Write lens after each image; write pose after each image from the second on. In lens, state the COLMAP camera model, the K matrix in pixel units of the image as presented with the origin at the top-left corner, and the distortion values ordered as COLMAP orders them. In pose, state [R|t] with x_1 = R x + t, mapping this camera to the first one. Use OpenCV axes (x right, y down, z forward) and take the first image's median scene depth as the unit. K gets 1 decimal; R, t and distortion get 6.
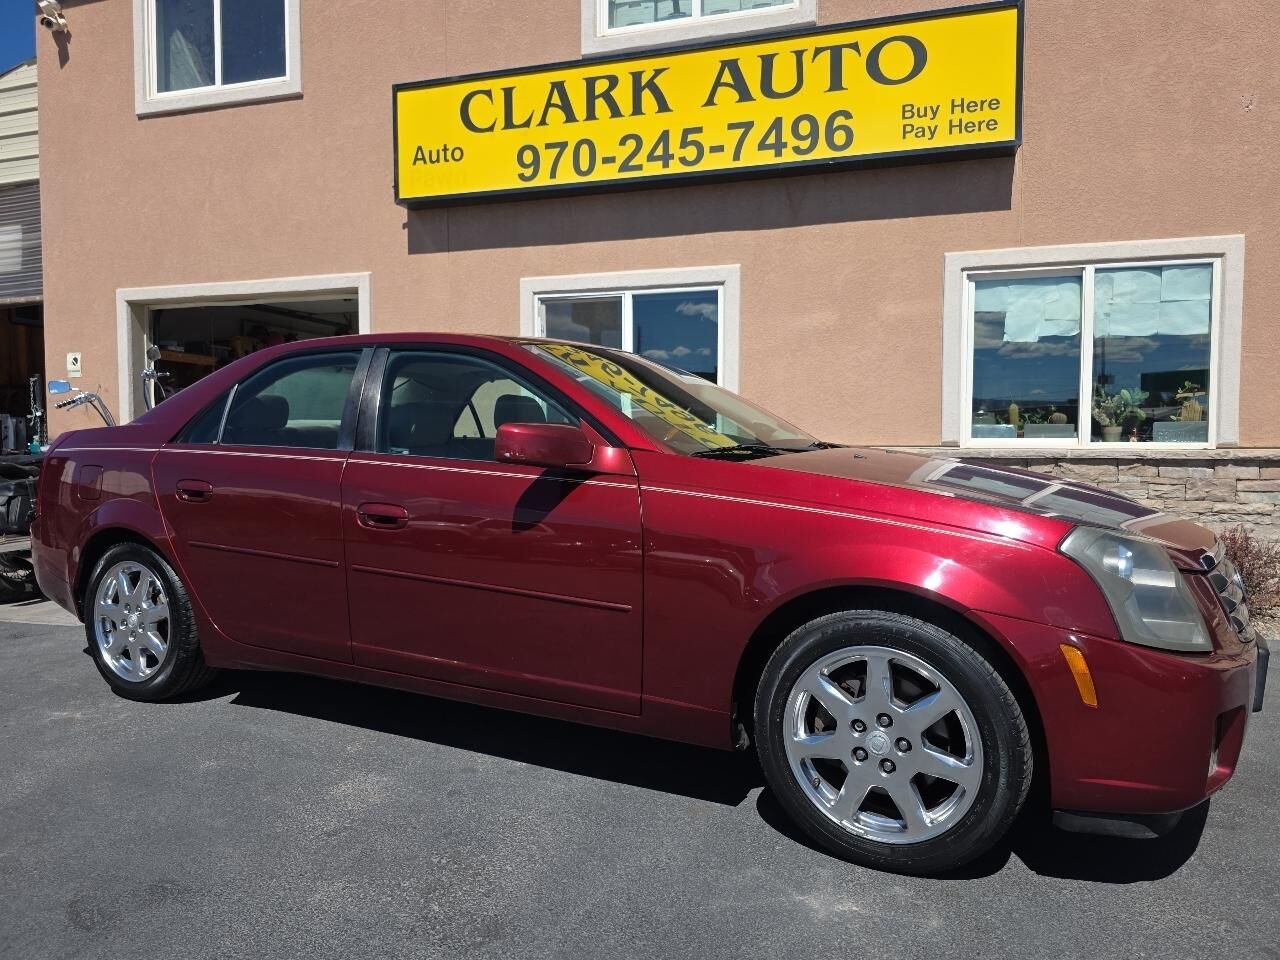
lens RADIAL K [[855.7, 0, 641.5], [0, 855.7, 482.6], [0, 0, 1]] dist [0.043823, -0.036775]
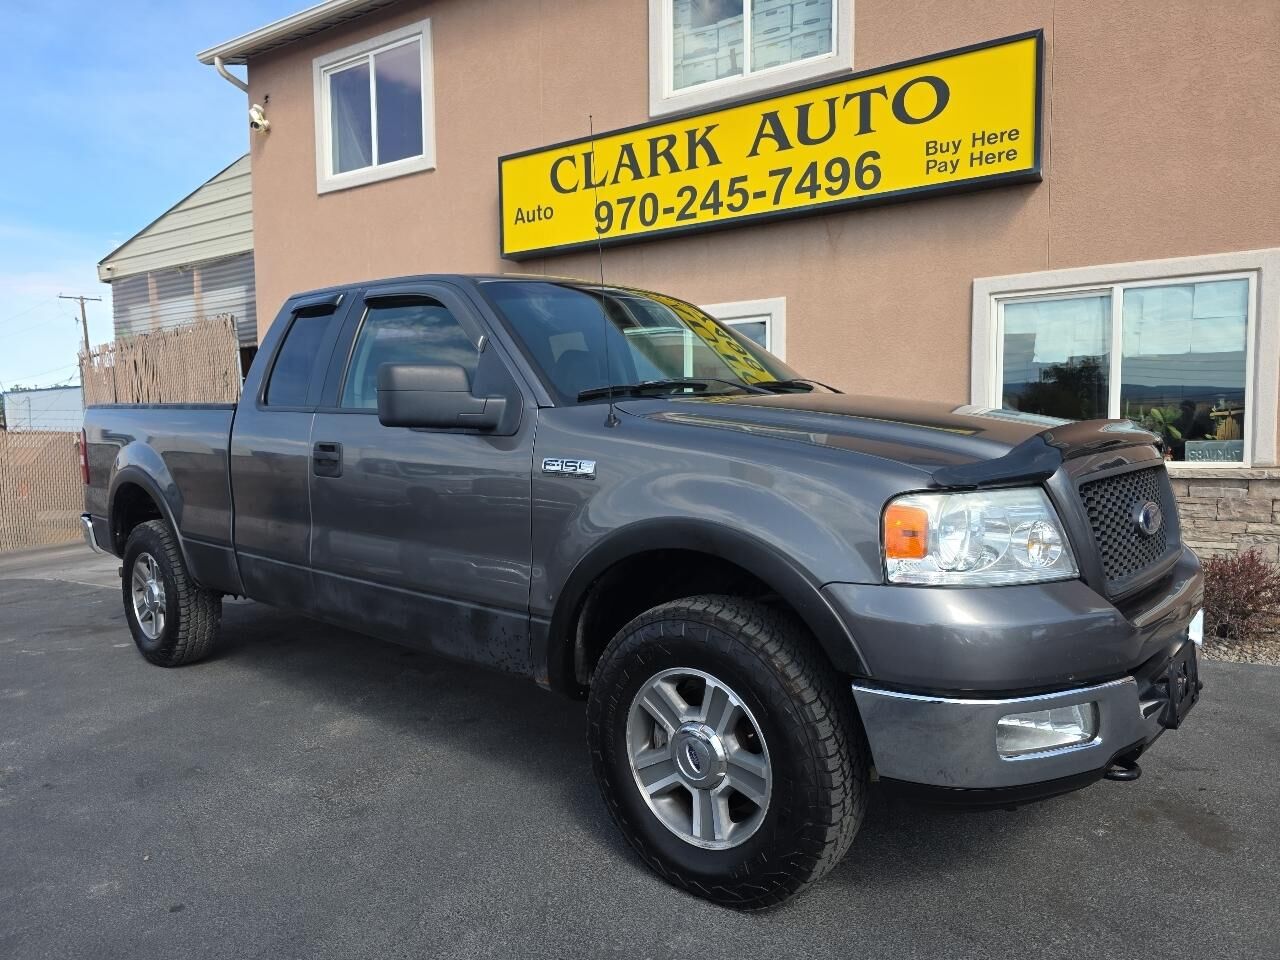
lens RADIAL K [[855.7, 0, 634.4], [0, 855.7, 493.5], [0, 0, 1]] dist [0.043823, -0.036775]
pose [[0.968029, 0.005269, -0.250783, 0.208748], [-0.001189, 0.999864, 0.016420, -0.023016], [0.250836, -0.015597, 0.967904, -0.110159]]
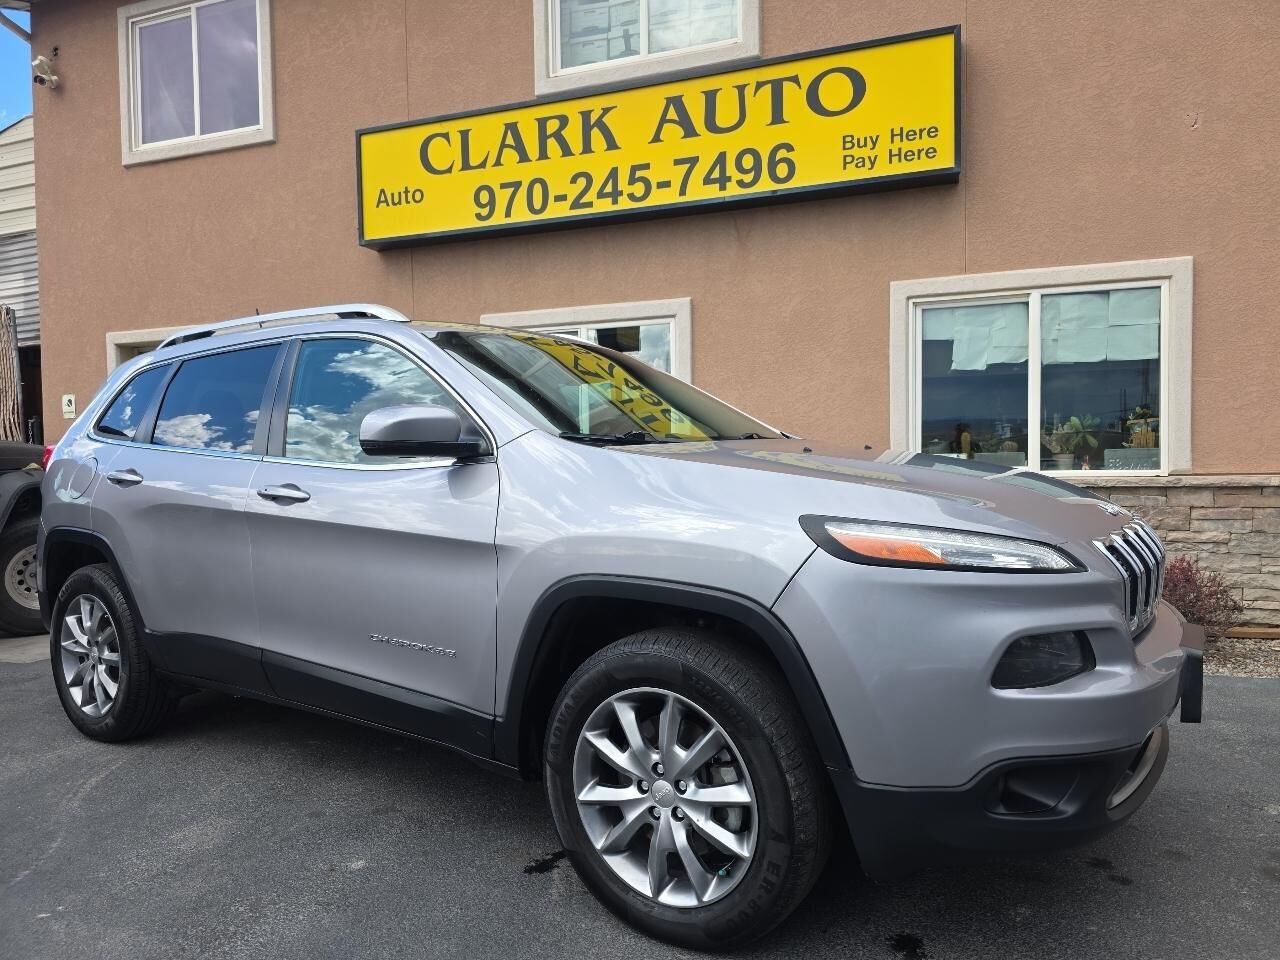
lens RADIAL K [[855.7, 0, 639.3], [0, 855.7, 492.4], [0, 0, 1]] dist [0.043823, -0.036775]
pose [[0.998660, -0.013385, -0.049993, 0.103723], [0.012680, 0.999816, -0.014388, -0.012352], [0.050176, 0.013734, 0.998646, -0.003356]]
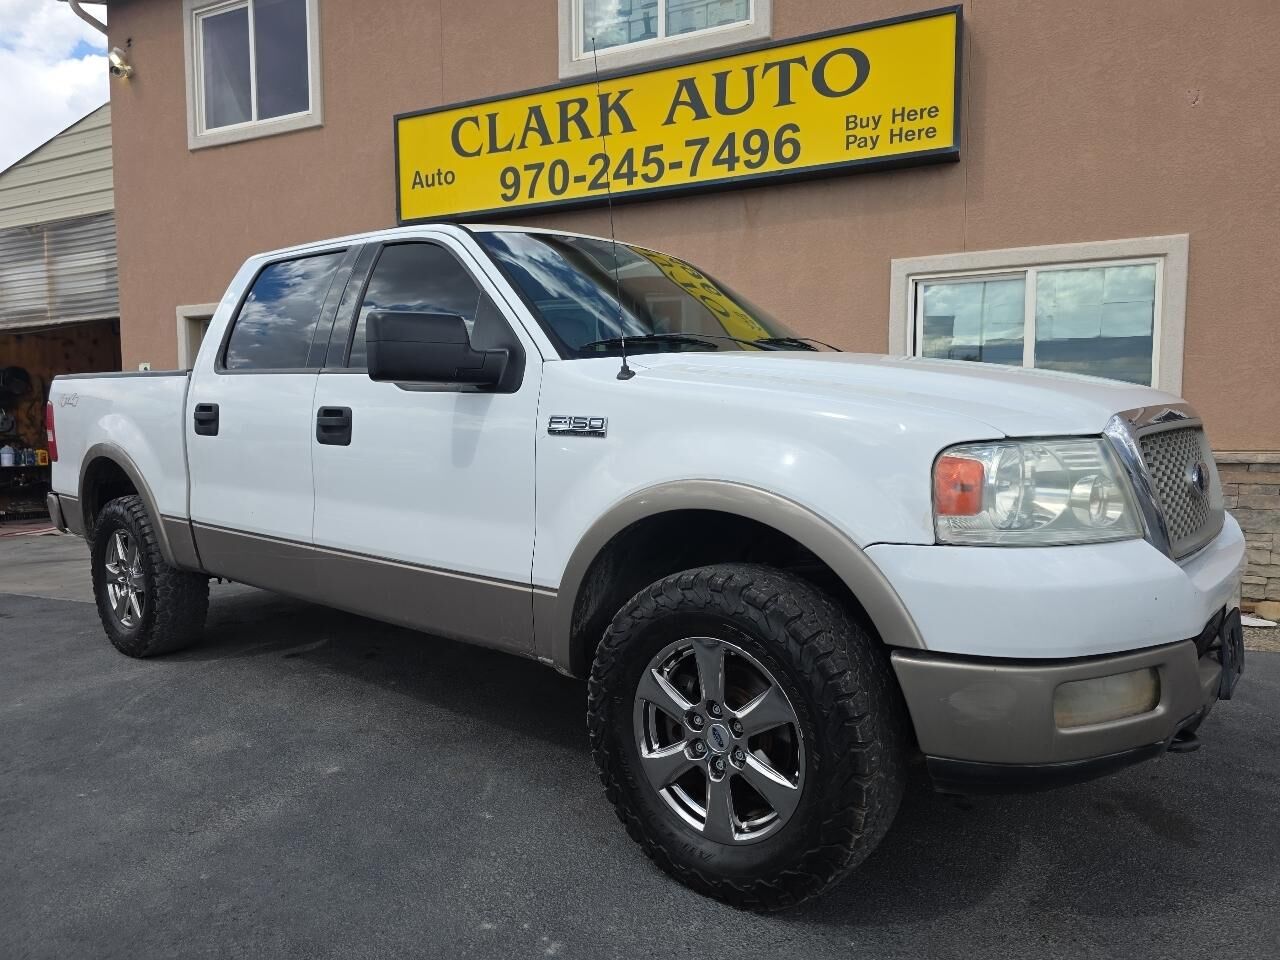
lens RADIAL K [[855.7, 0, 639.7], [0, 855.7, 493.8], [0, 0, 1]] dist [0.043823, -0.036775]
pose [[0.991257, 0.005873, -0.131812, 0.183385], [-0.002296, 0.999625, 0.027271, -0.014487], [0.131923, -0.026730, 0.990899, -0.058398]]
